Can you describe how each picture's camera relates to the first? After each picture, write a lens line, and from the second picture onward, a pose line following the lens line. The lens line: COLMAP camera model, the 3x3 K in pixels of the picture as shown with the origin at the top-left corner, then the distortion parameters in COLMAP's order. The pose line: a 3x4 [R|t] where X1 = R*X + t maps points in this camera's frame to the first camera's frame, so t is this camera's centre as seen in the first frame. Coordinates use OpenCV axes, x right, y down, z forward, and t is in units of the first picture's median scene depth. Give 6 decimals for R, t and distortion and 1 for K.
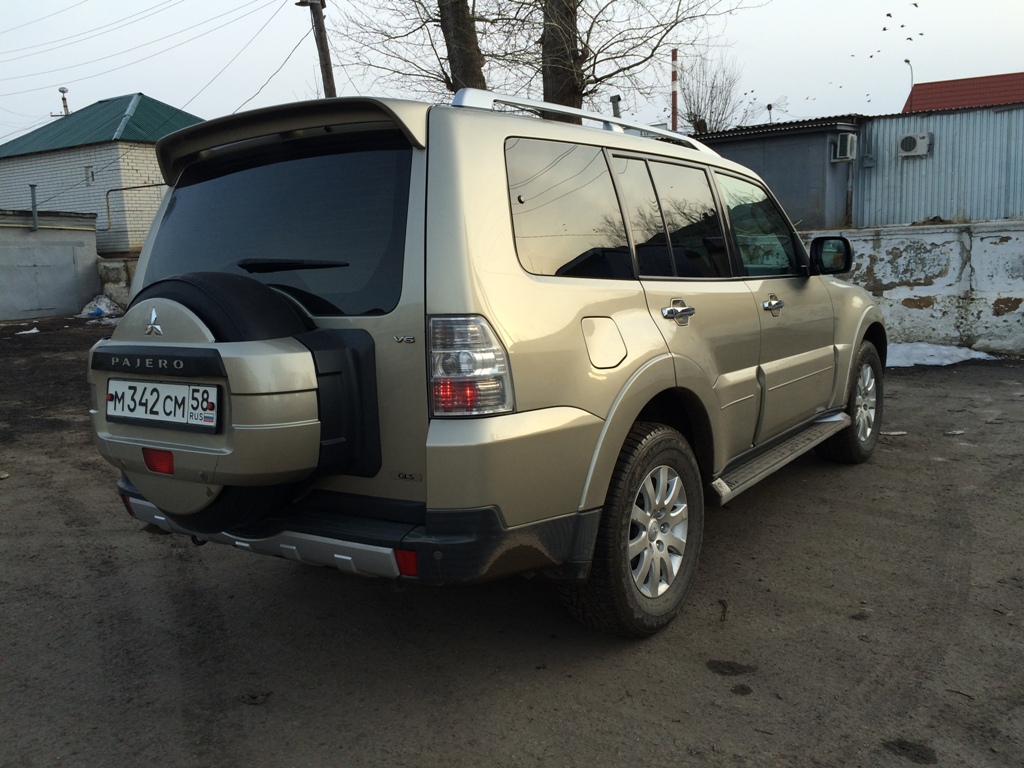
lens RADIAL K [[874.7, 0, 513.2], [0, 874.7, 381.1], [0, 0, 1]] dist [0.061724, -0.080303]
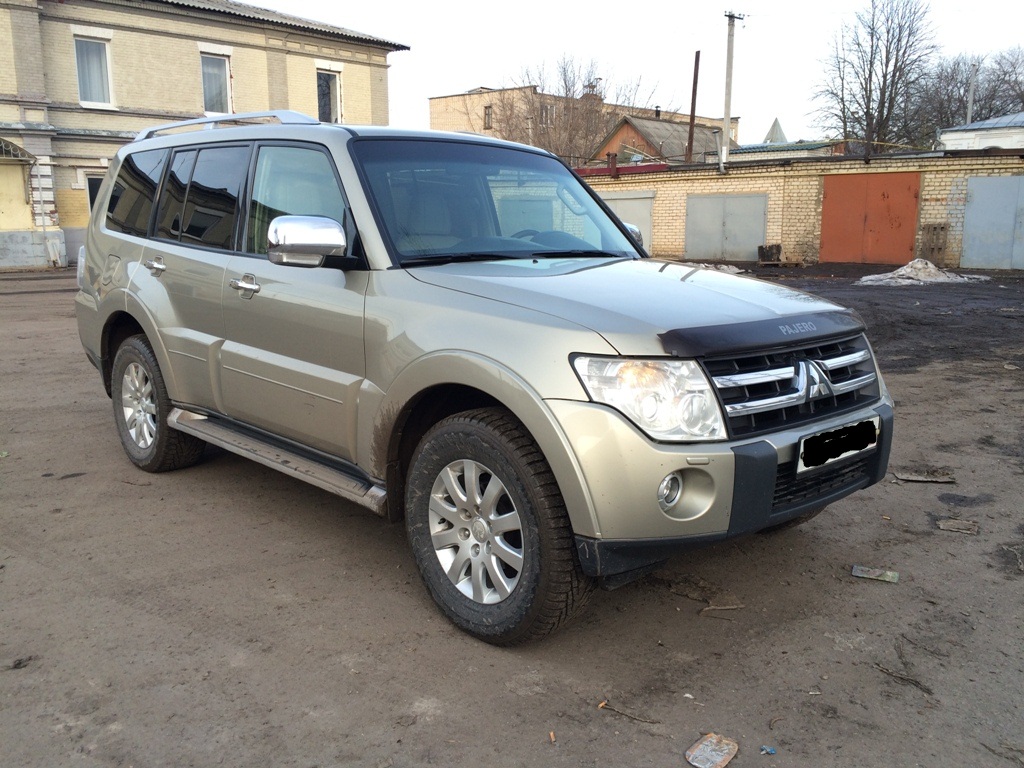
lens RADIAL K [[874.7, 0, 516.5], [0, 874.7, 378.9], [0, 0, 1]] dist [0.061724, -0.080303]
pose [[-0.181504, 0.213607, -0.959911, 0.502557], [-0.142890, 0.960036, 0.240653, -0.111582], [0.972954, 0.180841, -0.143728, 0.616706]]
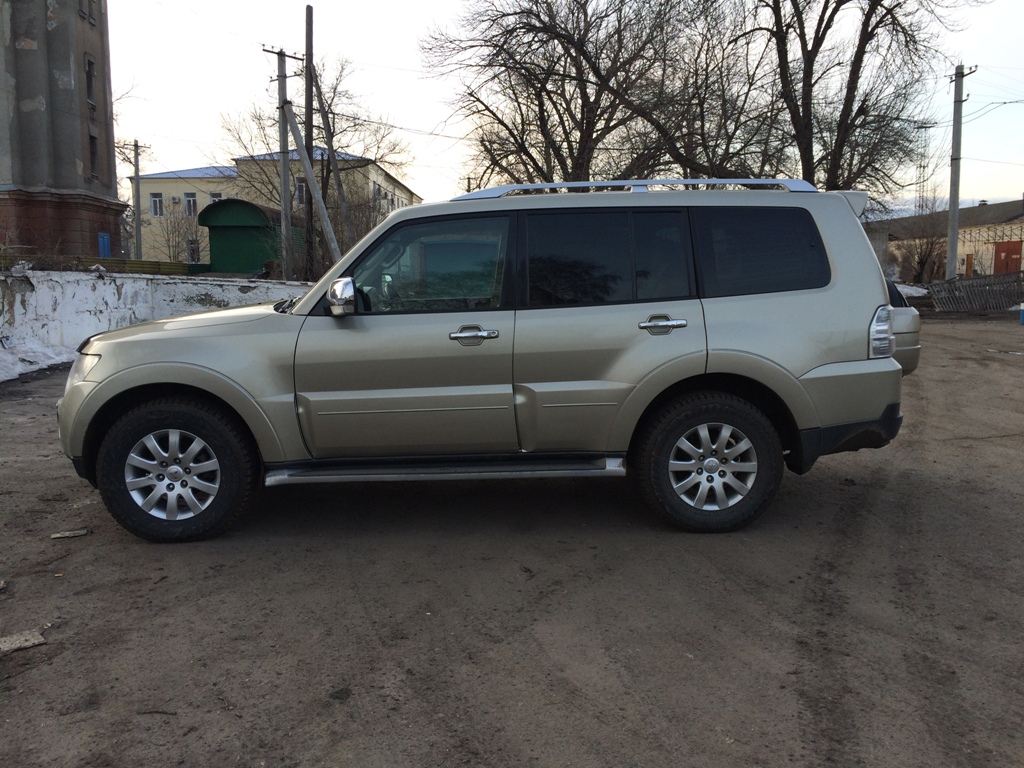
lens RADIAL K [[874.7, 0, 508.0], [0, 874.7, 385.2], [0, 0, 1]] dist [0.061724, -0.080303]
pose [[-0.620627, -0.053175, 0.782301, -0.407489], [0.144447, 0.972869, 0.180723, -0.101473], [-0.770686, 0.225163, -0.596108, 0.813264]]
